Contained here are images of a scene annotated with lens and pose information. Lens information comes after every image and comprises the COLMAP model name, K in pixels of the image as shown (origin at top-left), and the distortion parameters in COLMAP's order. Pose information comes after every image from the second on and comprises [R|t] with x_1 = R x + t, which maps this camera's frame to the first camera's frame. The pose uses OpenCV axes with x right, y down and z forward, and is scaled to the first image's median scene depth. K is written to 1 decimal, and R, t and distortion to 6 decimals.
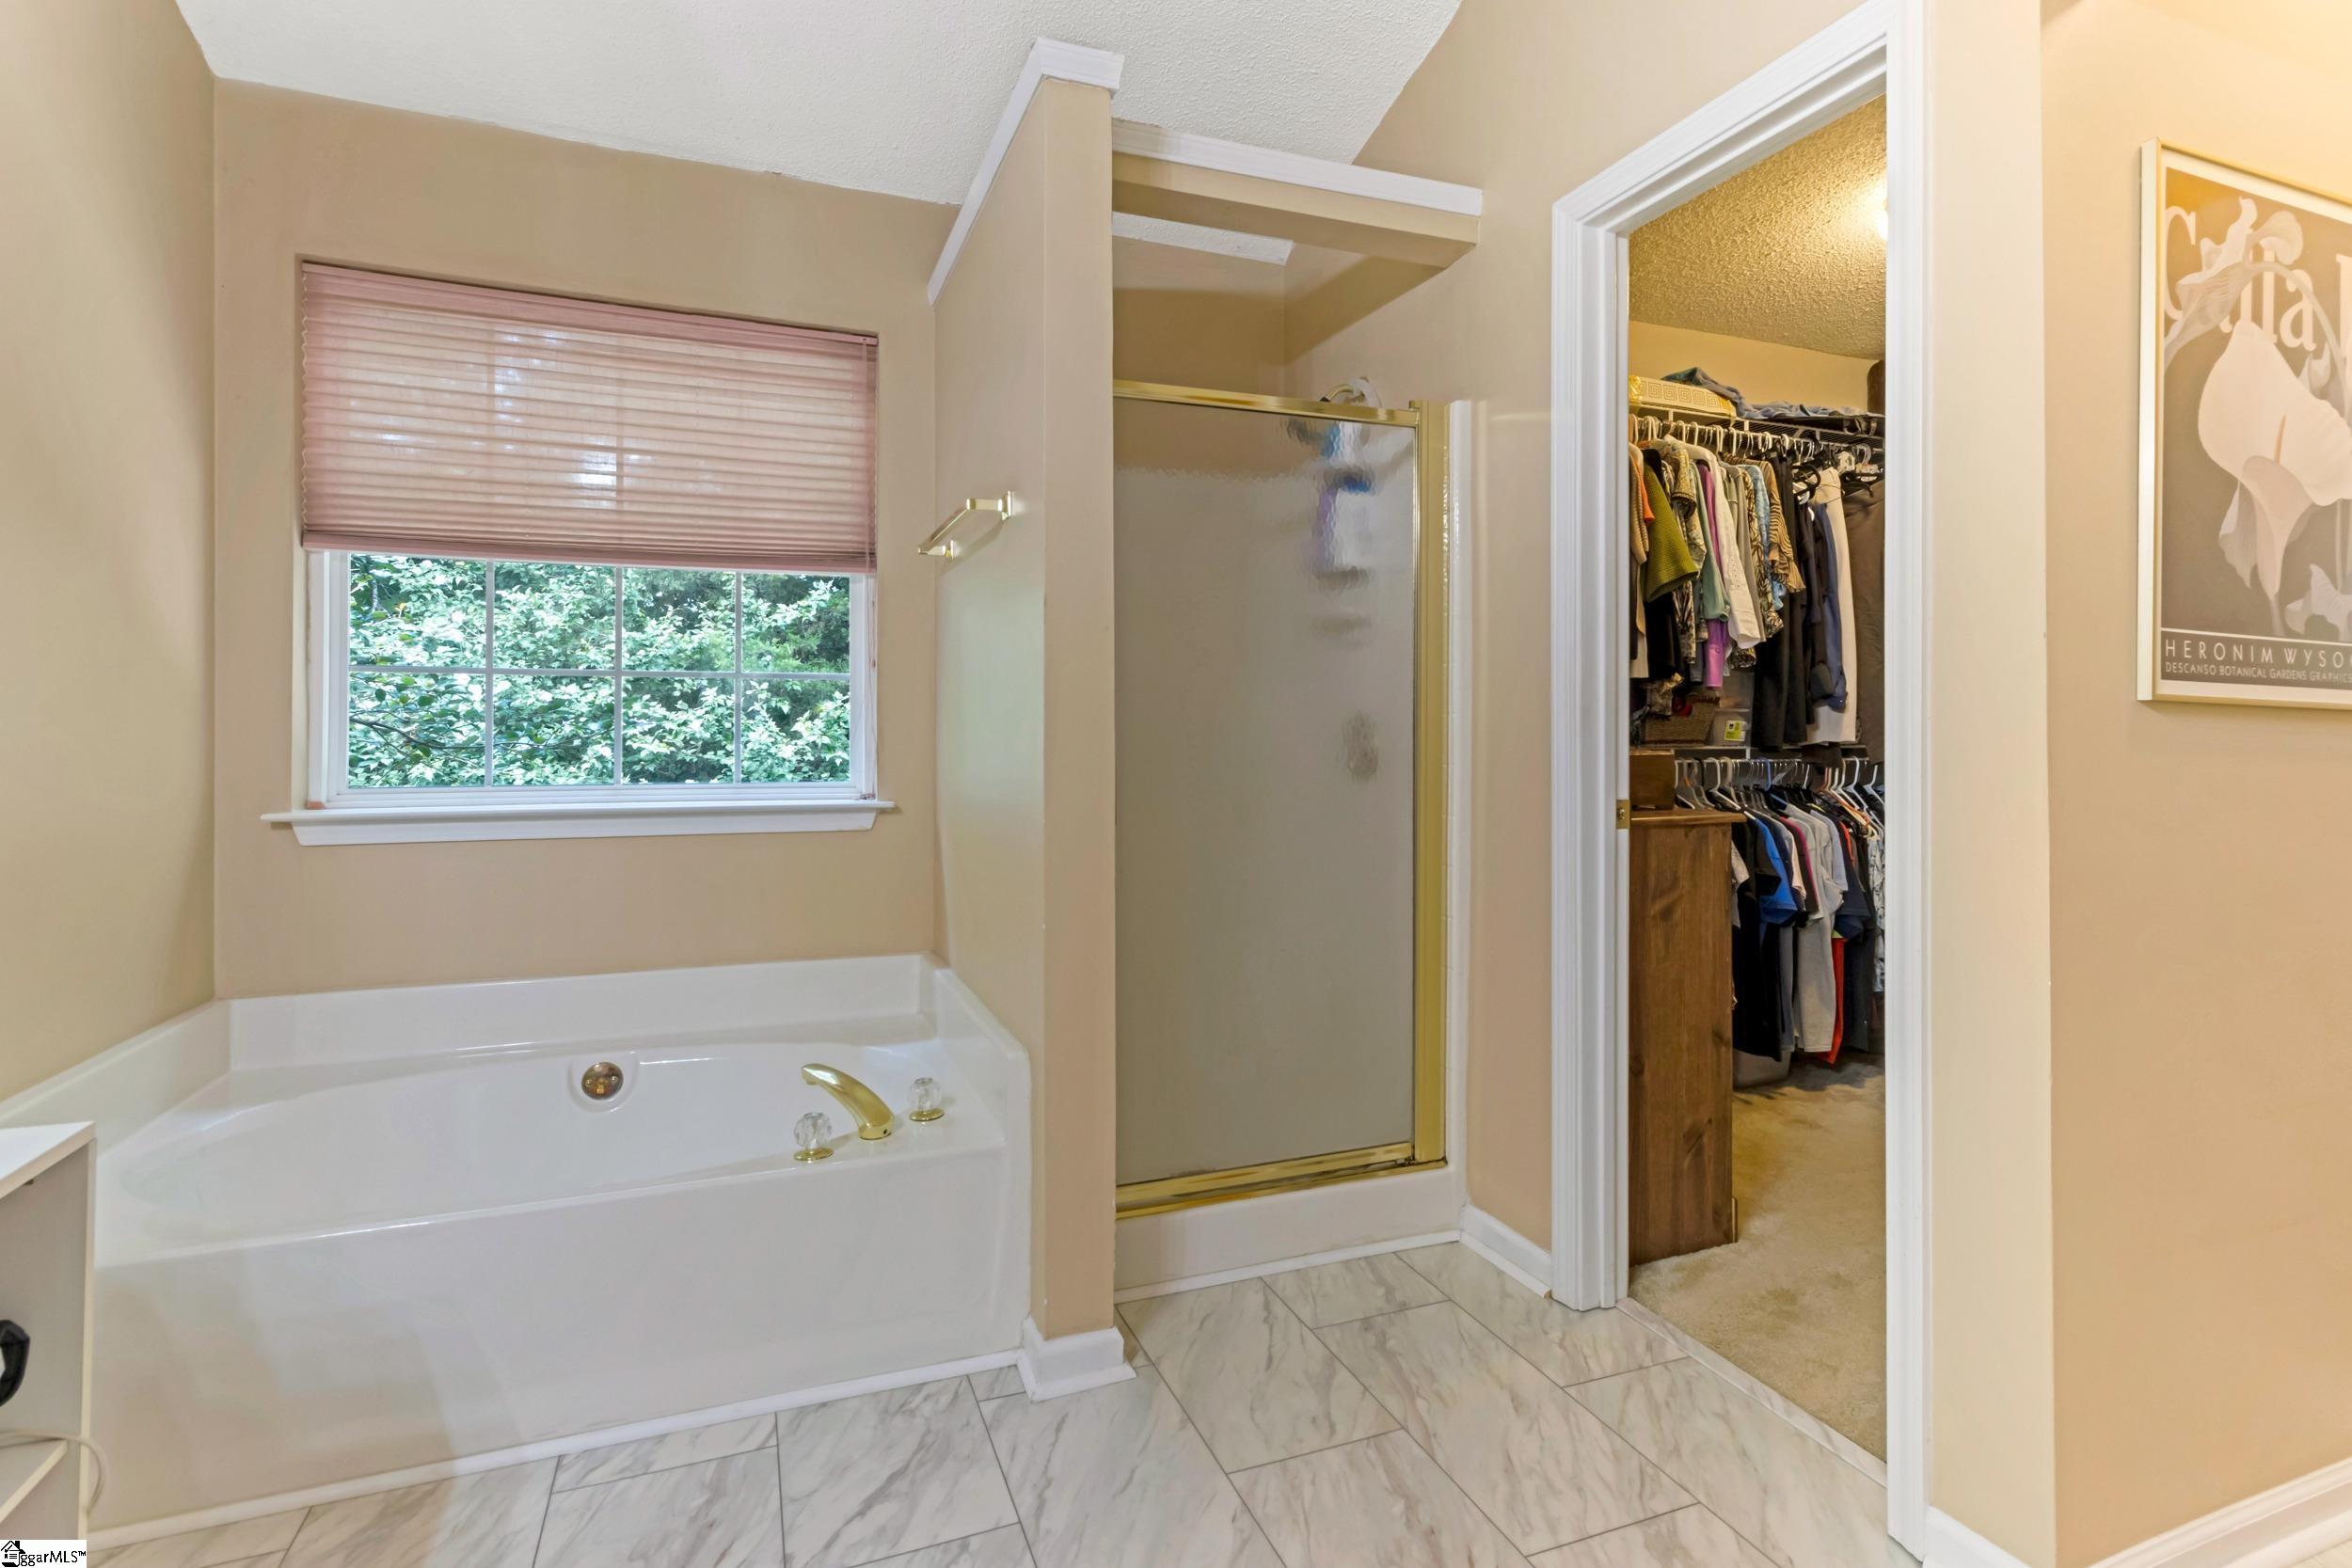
lens RADIAL K [[1125.3, 0, 1183.1], [0, 1125.3, 737.1], [0, 0, 1]] dist [0.002579, 0.001759]
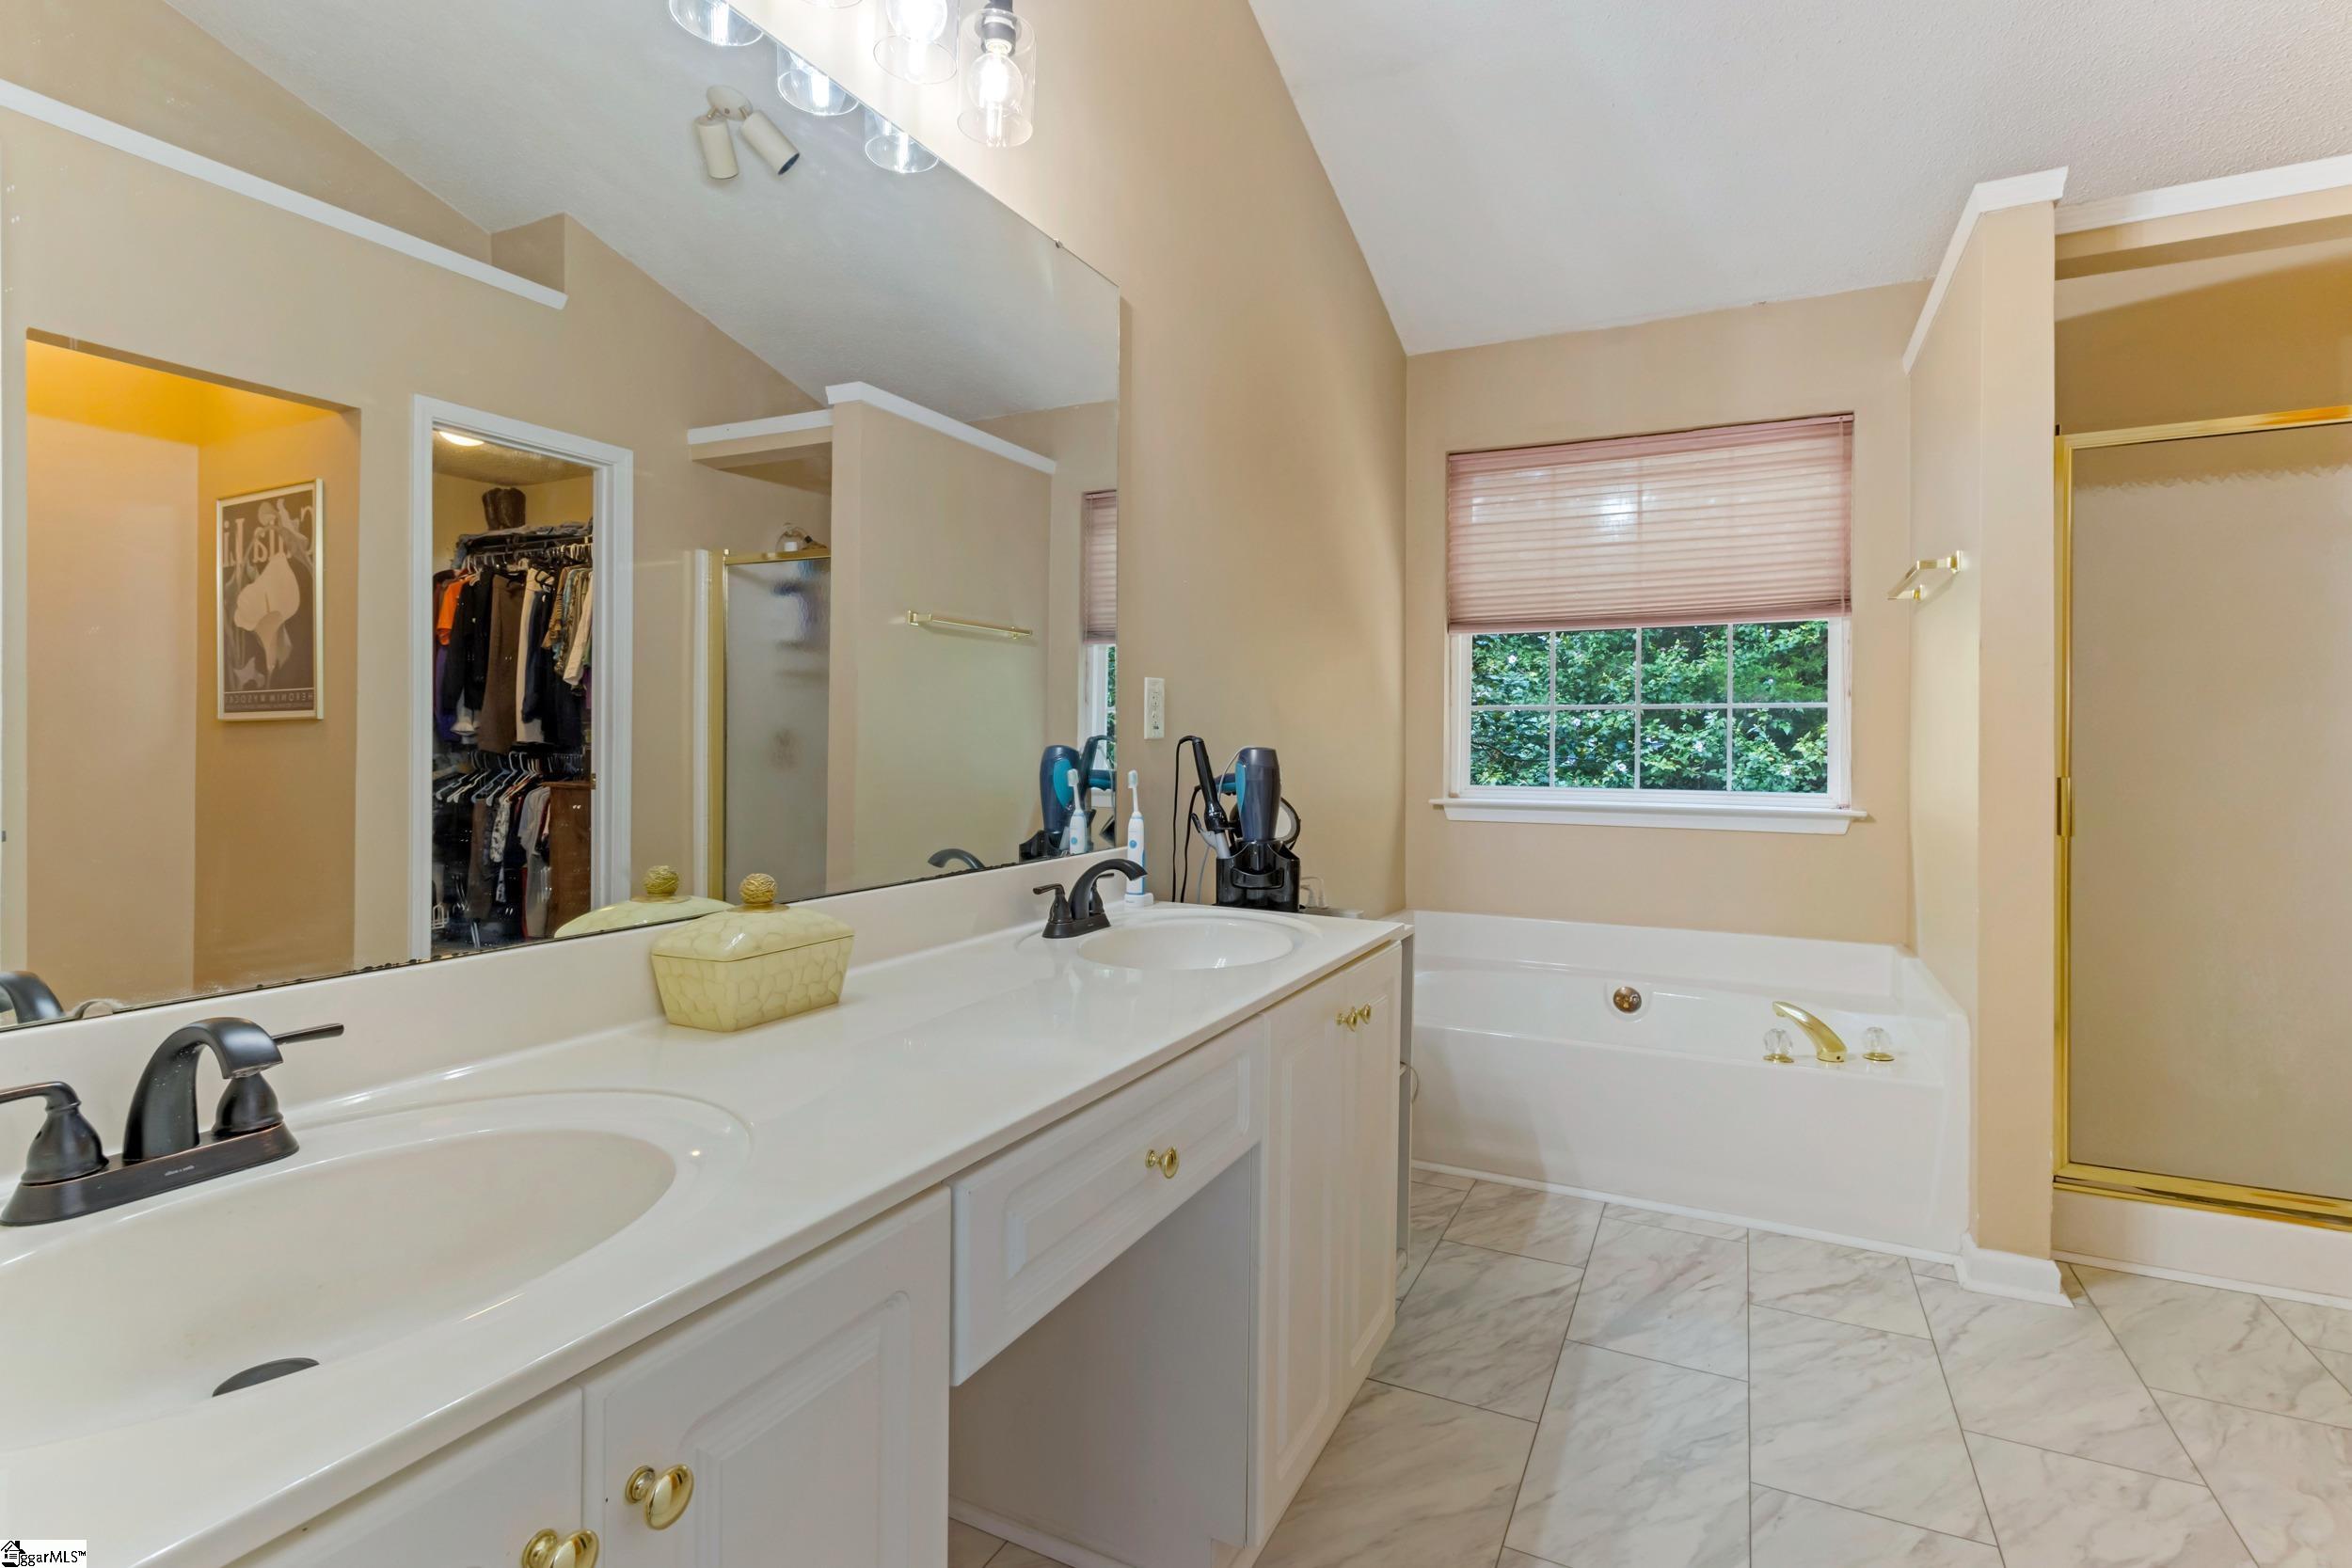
lens RADIAL K [[1125.3, 0, 1183.1], [0, 1125.3, 737.1], [0, 0, 1]] dist [0.002579, 0.001759]
pose [[0.666415, -0.003257, -0.745574, 0.138432], [-0.010180, 0.999857, -0.013467, 0.003150], [0.745512, 0.016565, 0.666286, -0.299266]]
